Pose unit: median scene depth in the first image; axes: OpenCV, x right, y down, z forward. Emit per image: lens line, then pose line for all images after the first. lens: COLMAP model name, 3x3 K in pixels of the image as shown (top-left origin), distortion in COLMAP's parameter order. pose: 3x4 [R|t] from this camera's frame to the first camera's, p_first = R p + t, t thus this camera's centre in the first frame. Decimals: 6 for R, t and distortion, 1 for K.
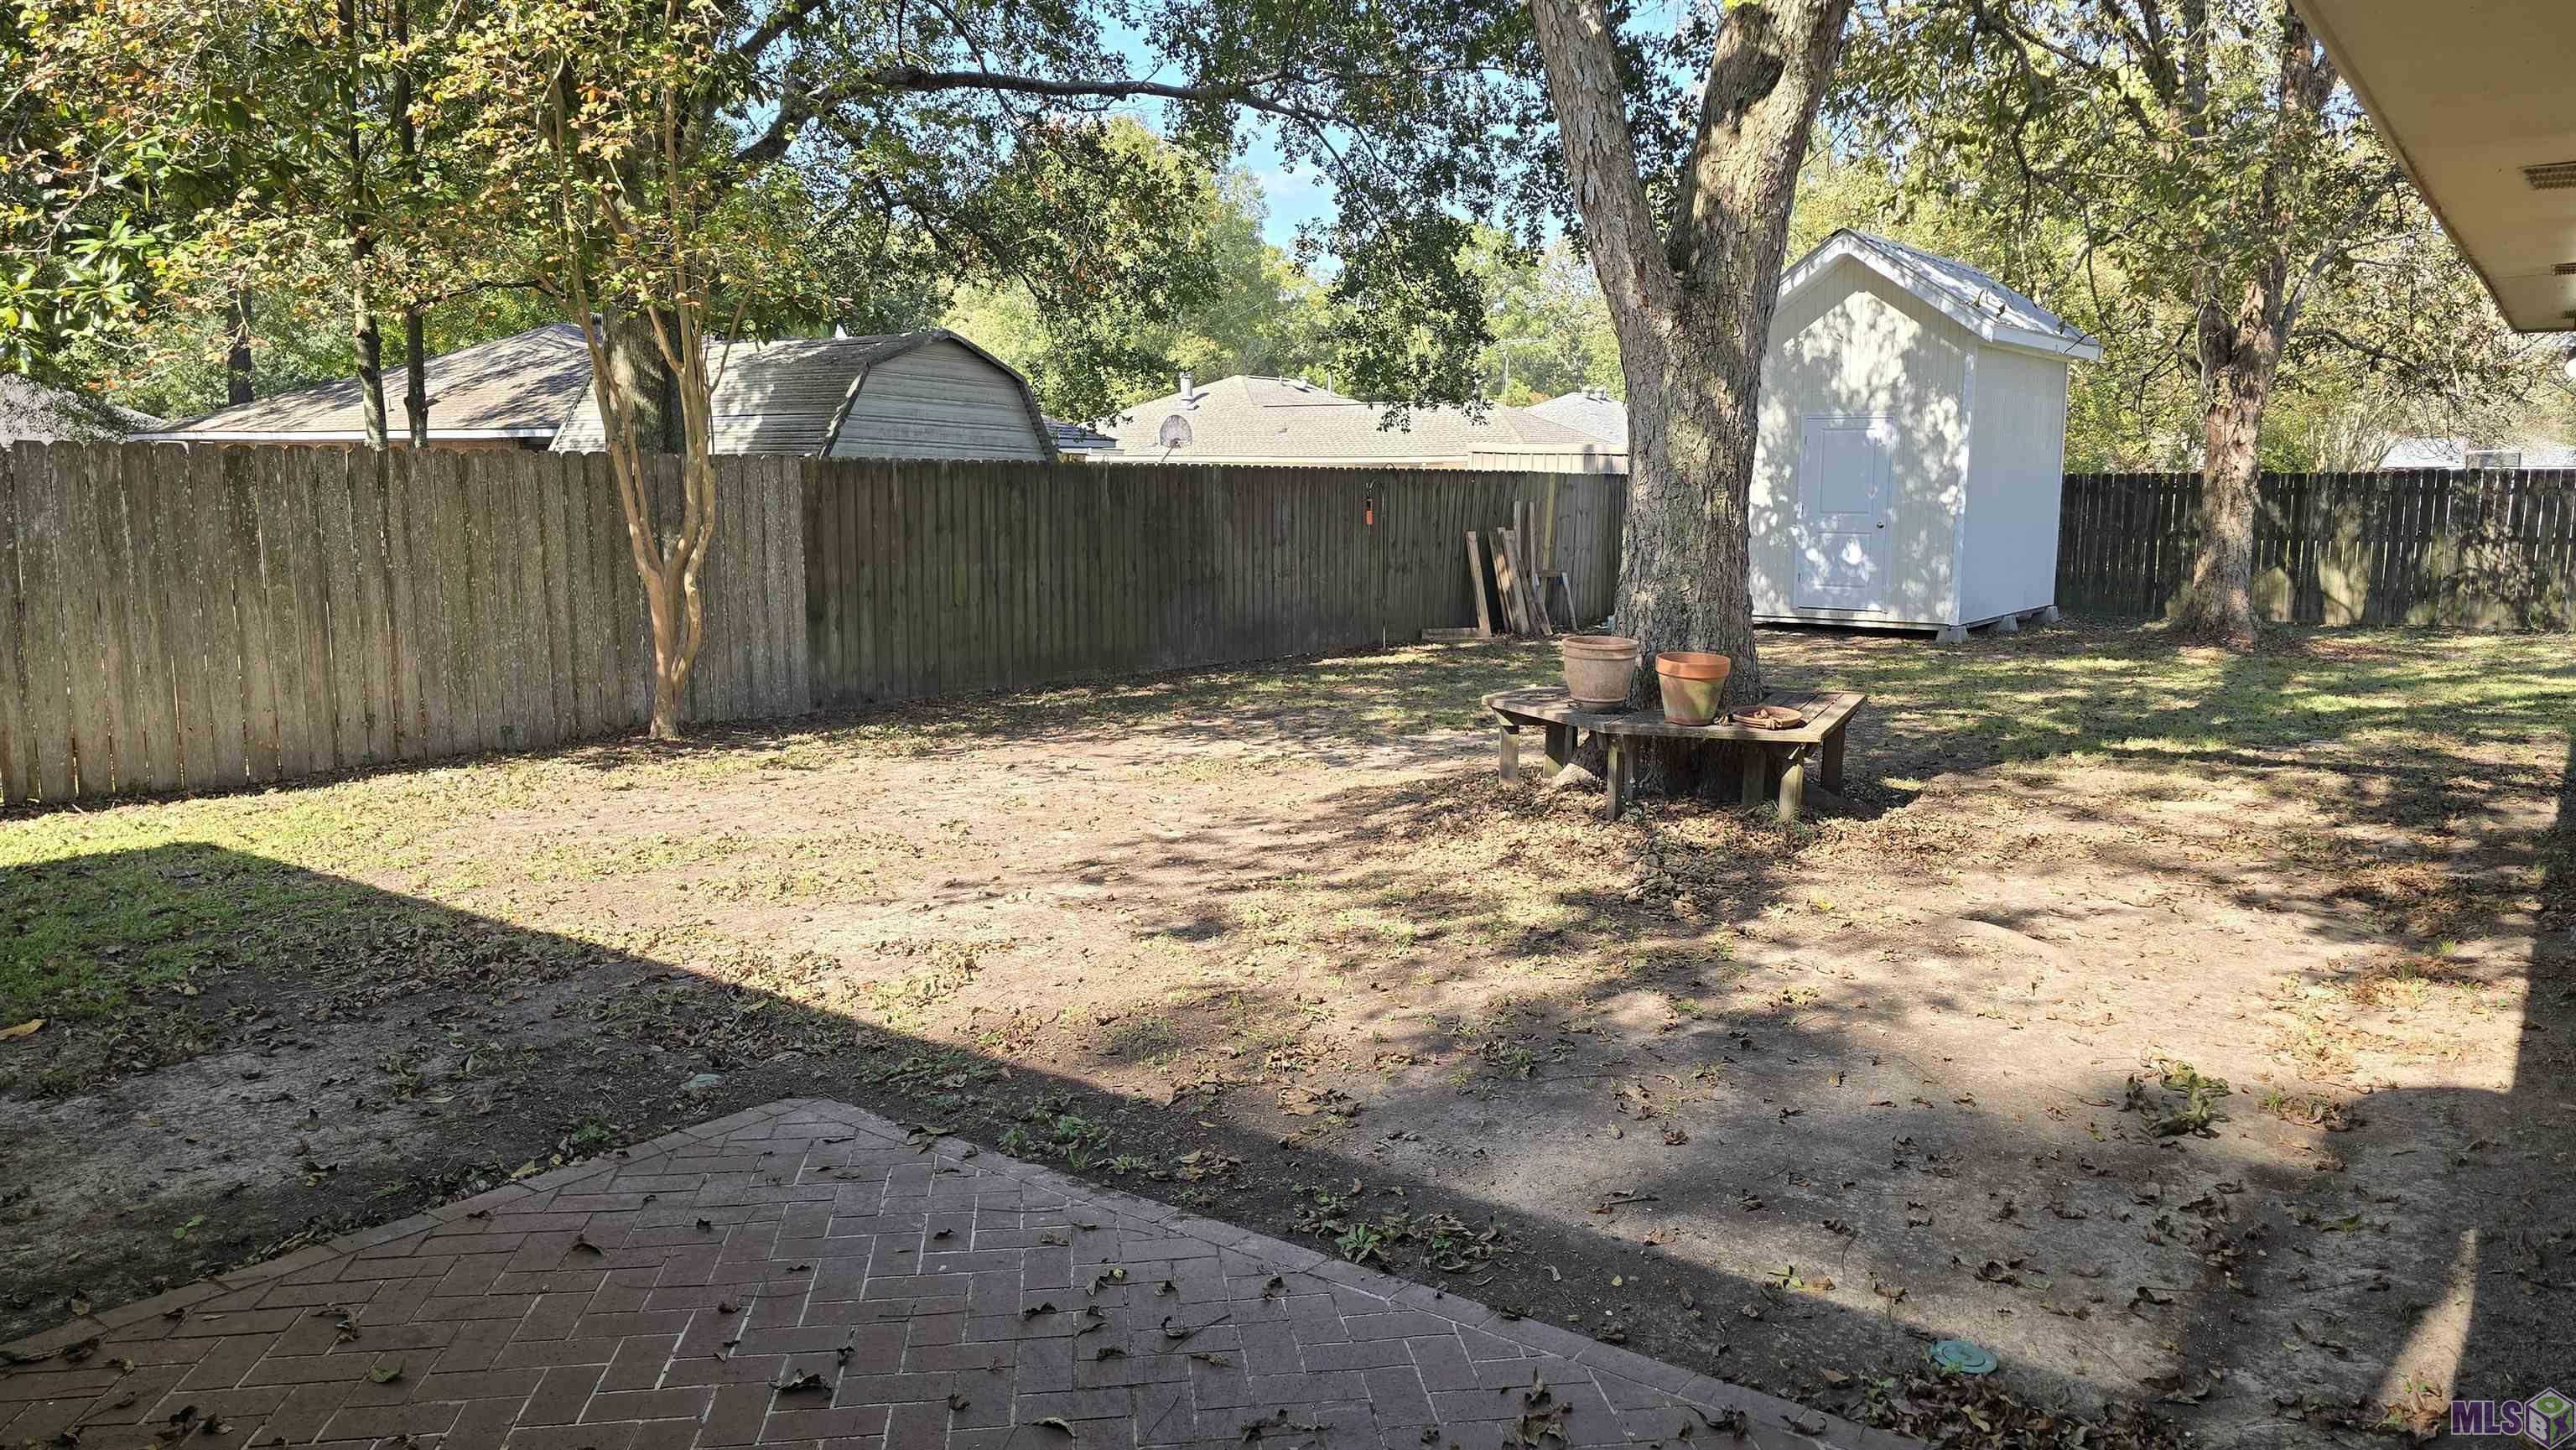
lens RADIAL K [[1768.7, 0, 1289.6], [0, 1768.7, 733.0], [0, 0, 1]] dist [0.063943, -0.049193]
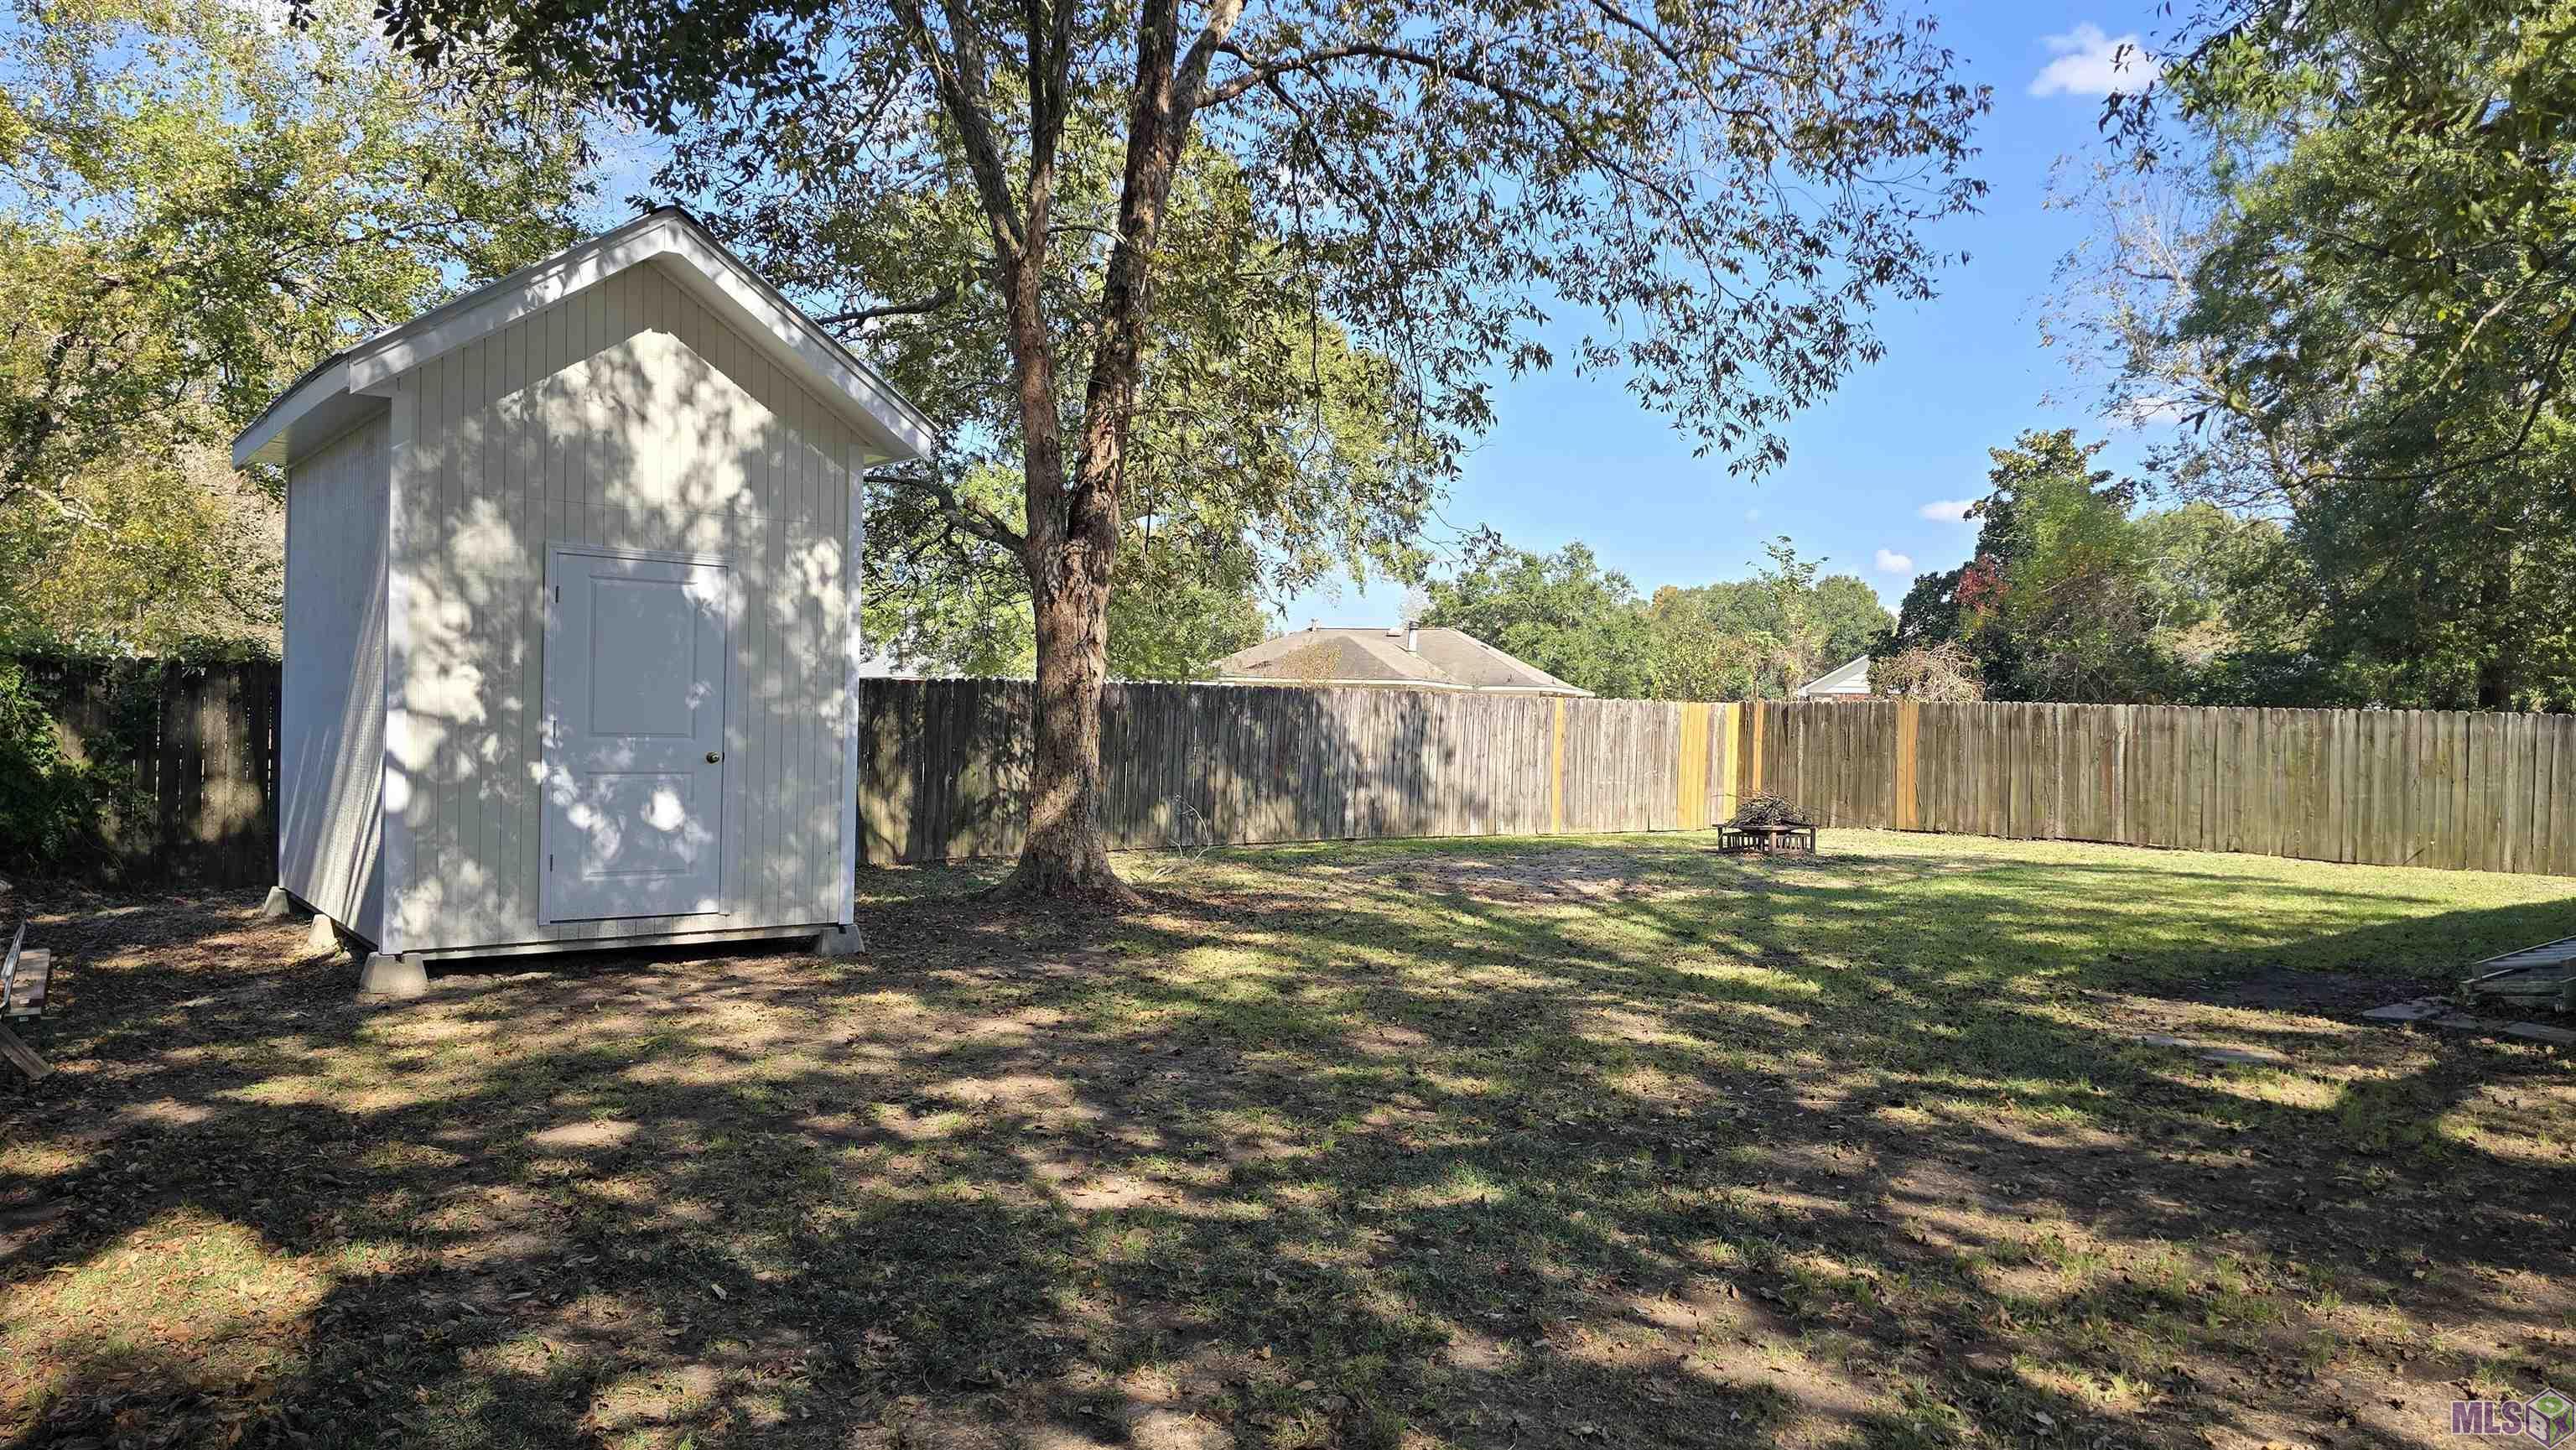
lens RADIAL K [[1768.7, 0, 1289.0], [0, 1768.7, 707.0], [0, 0, 1]] dist [0.063943, -0.049193]
pose [[0.195627, 0.001168, 0.980678, -0.172223], [0.112856, 0.993329, -0.023695, -0.098667], [-0.974163, 0.115310, 0.194190, 0.716563]]
